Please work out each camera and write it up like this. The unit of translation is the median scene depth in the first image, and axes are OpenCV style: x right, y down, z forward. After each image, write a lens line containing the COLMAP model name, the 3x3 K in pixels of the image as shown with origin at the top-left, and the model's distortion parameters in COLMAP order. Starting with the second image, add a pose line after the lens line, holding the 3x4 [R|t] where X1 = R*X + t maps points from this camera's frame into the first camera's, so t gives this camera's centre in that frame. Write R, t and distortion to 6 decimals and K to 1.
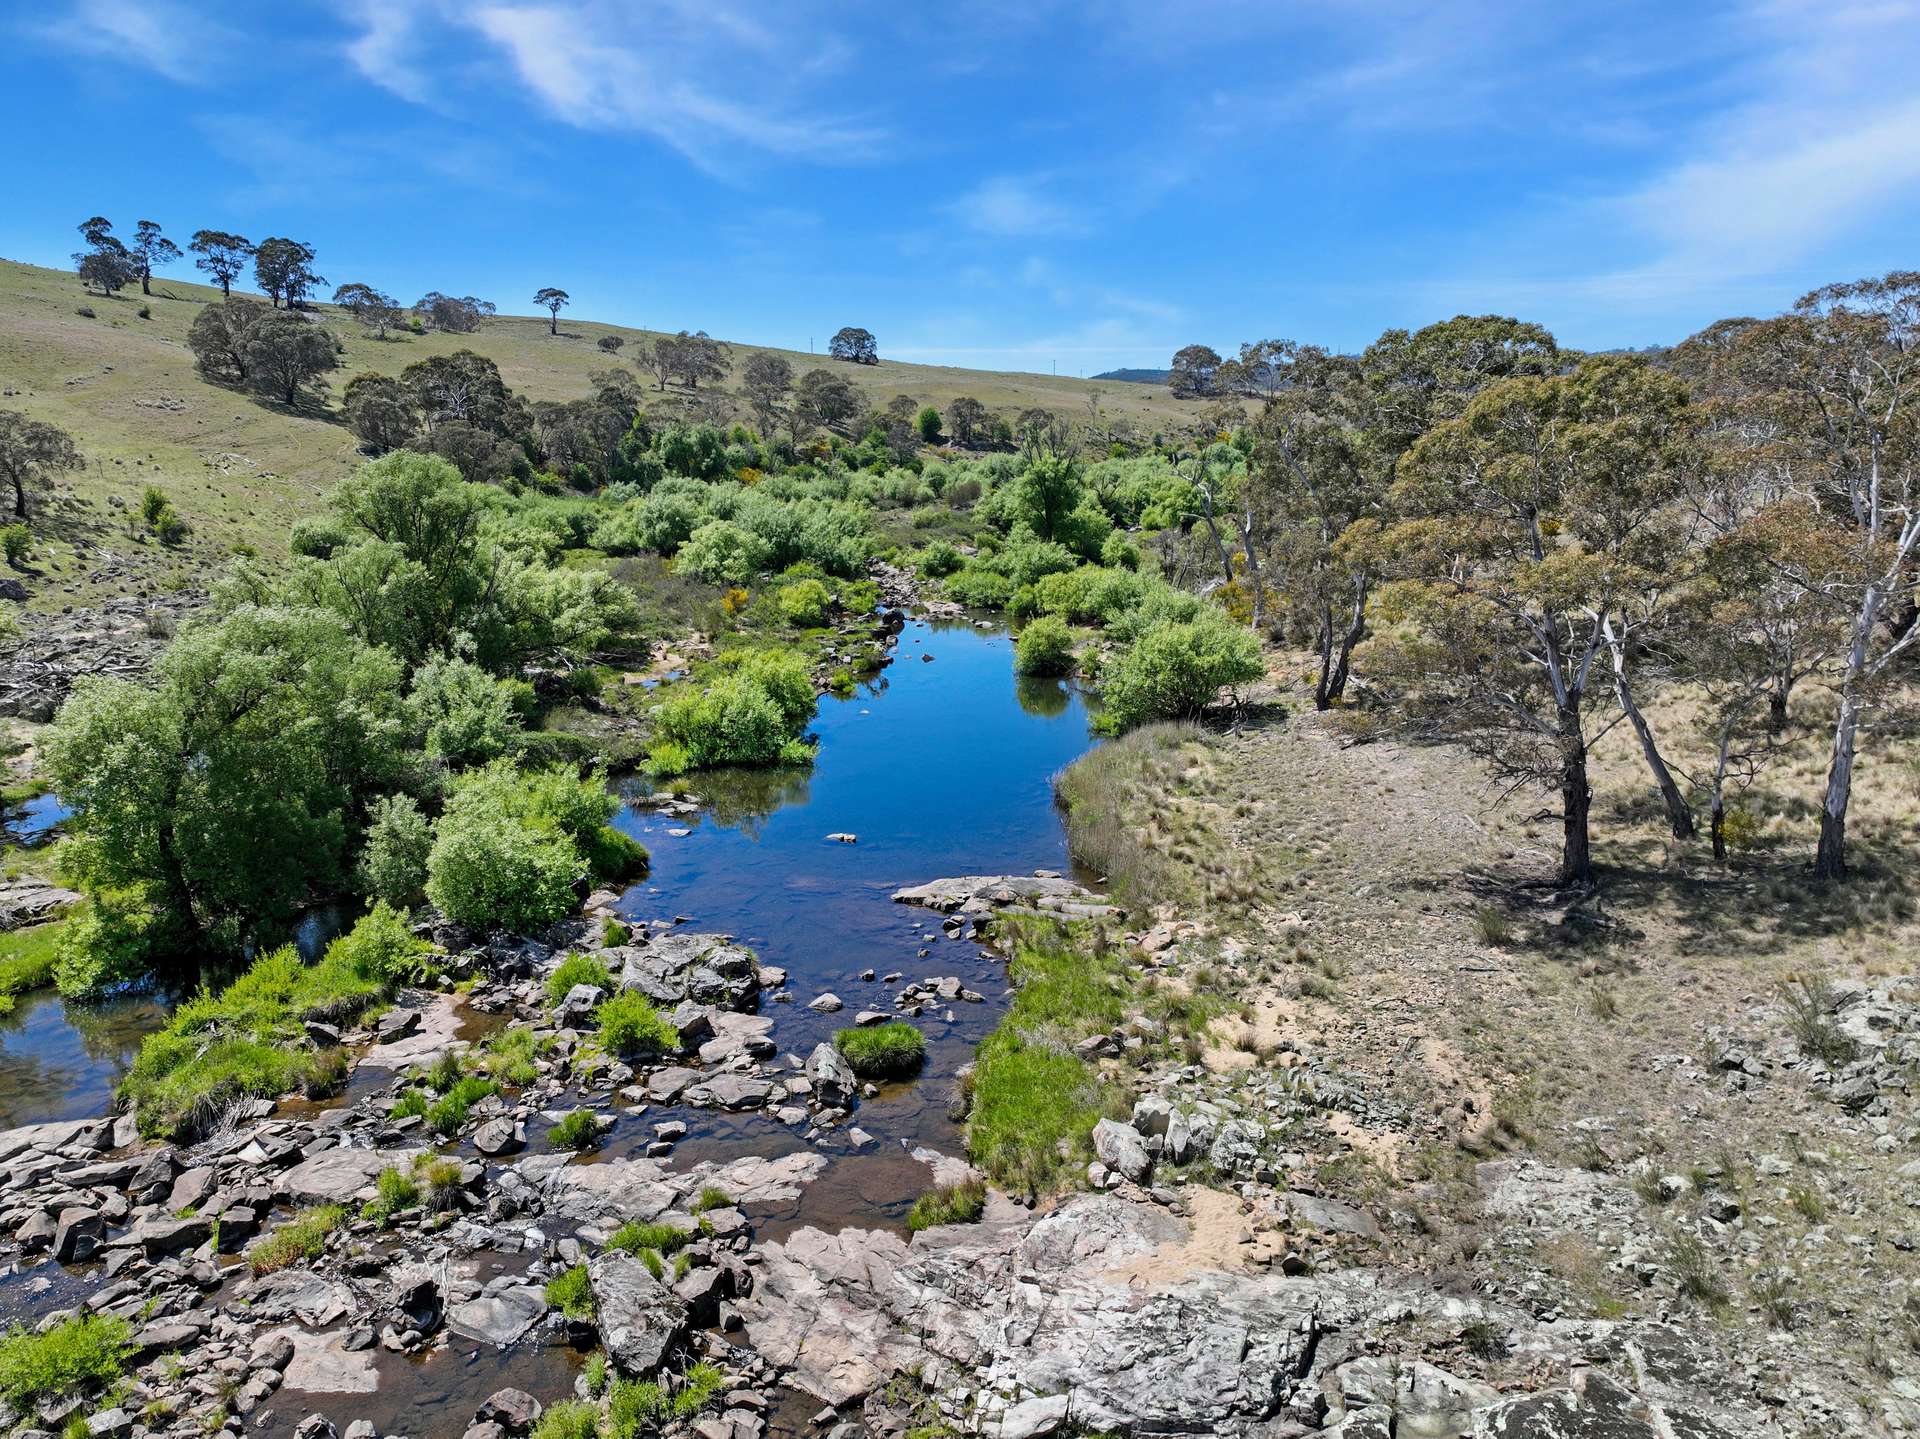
lens RADIAL K [[1346.0, 0, 960.0], [0, 1346.0, 719.5], [0, 0, 1]] dist [0.000088, 0.015137]
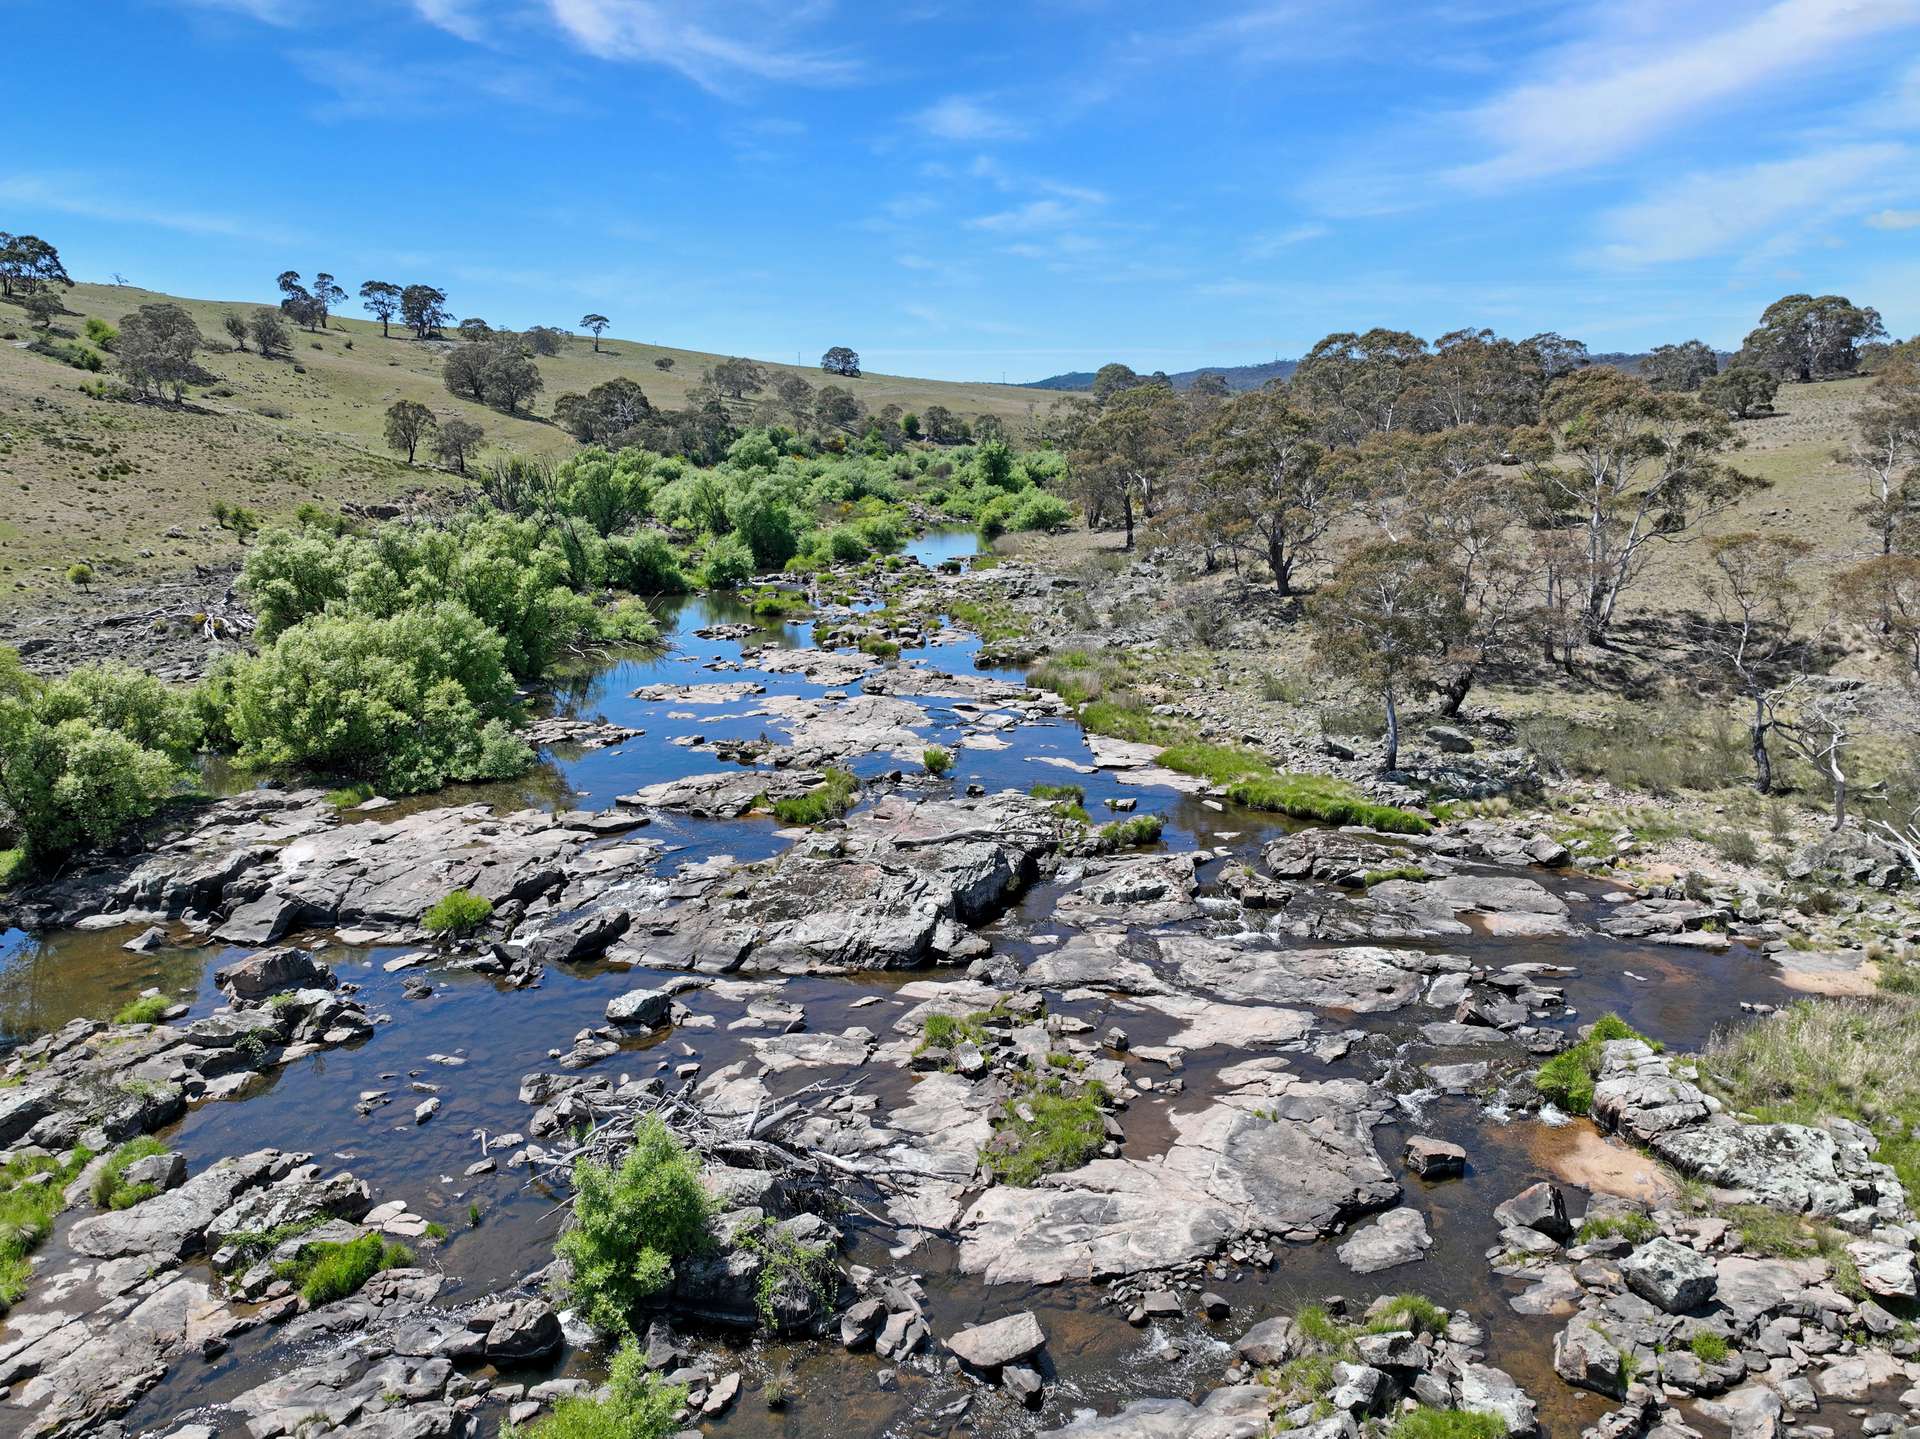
lens RADIAL K [[1346.0, 0, 960.0], [0, 1346.0, 719.5], [0, 0, 1]] dist [0.000088, 0.015137]
pose [[0.999438, -0.006082, 0.032955, -0.019972], [0.006107, 0.999981, -0.000663, 0.084248], [-0.032950, 0.000863, 0.999457, -0.383688]]
